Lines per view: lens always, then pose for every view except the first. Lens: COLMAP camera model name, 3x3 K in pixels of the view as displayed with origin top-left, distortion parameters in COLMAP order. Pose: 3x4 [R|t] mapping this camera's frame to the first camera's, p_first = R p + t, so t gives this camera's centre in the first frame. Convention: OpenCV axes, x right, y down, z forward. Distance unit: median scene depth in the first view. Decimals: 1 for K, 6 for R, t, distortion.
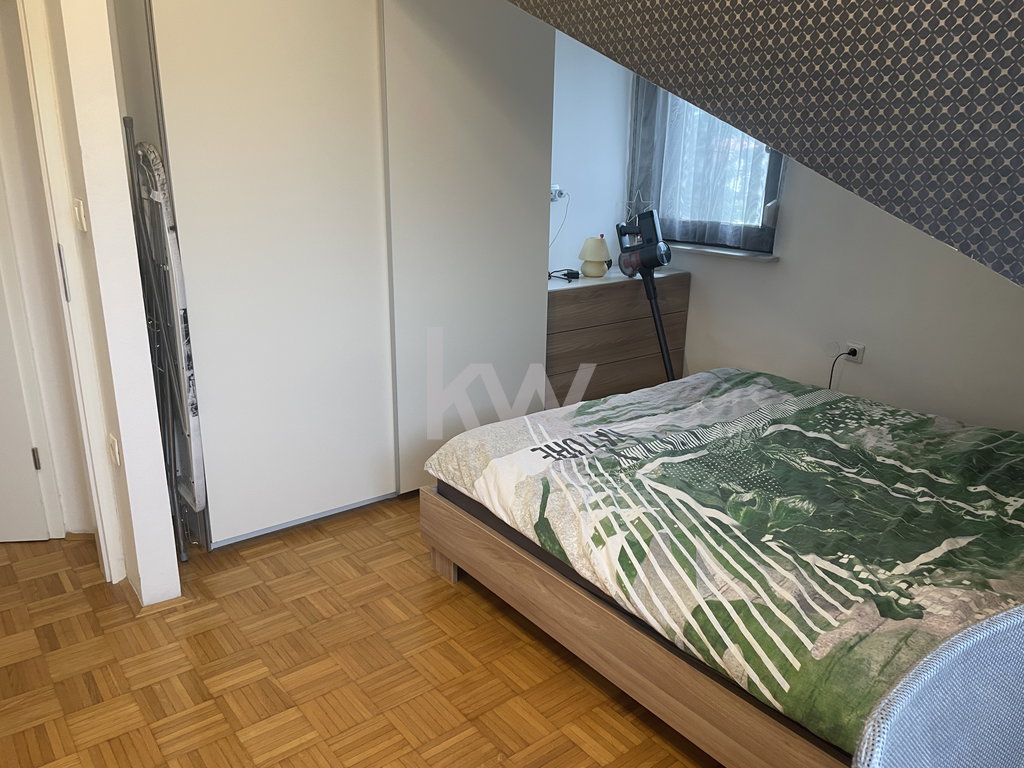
lens RADIAL K [[771.9, 0, 508.5], [0, 771.9, 383.8], [0, 0, 1]] dist [0.067914, -0.063026]
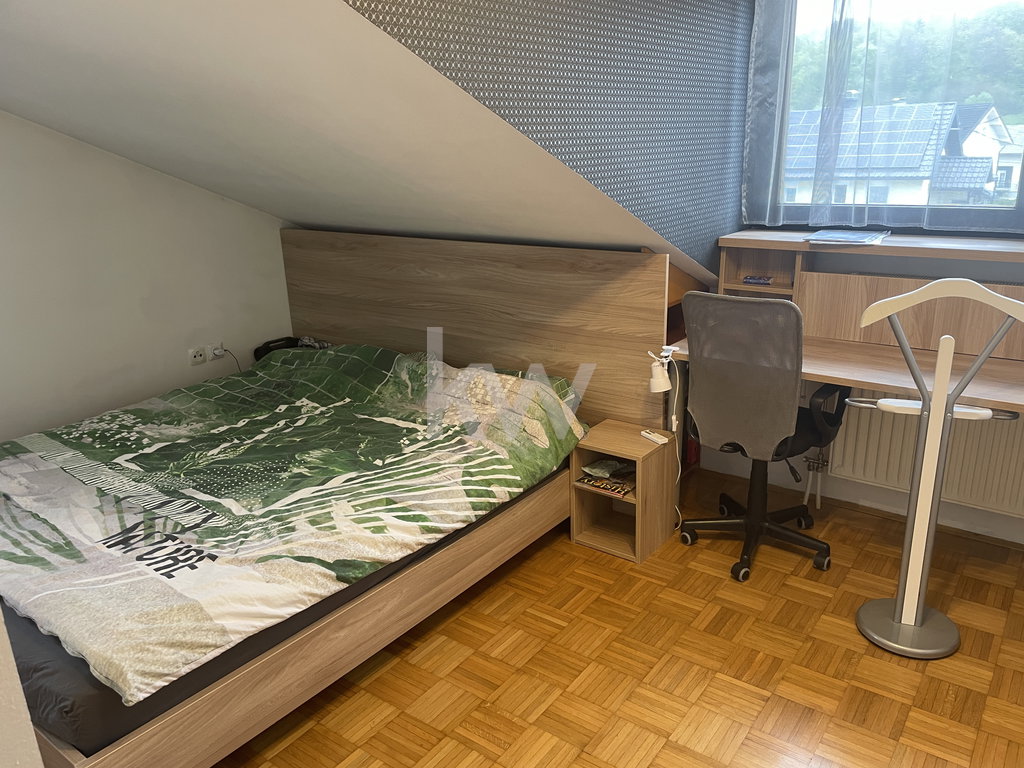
lens RADIAL K [[771.9, 0, 510.8], [0, 771.9, 386.9], [0, 0, 1]] dist [0.067914, -0.063026]
pose [[-0.260394, -0.294793, 0.919398, -0.823168], [0.301041, 0.879987, 0.367419, -0.304450], [-0.917371, 0.372451, -0.140399, 0.832874]]
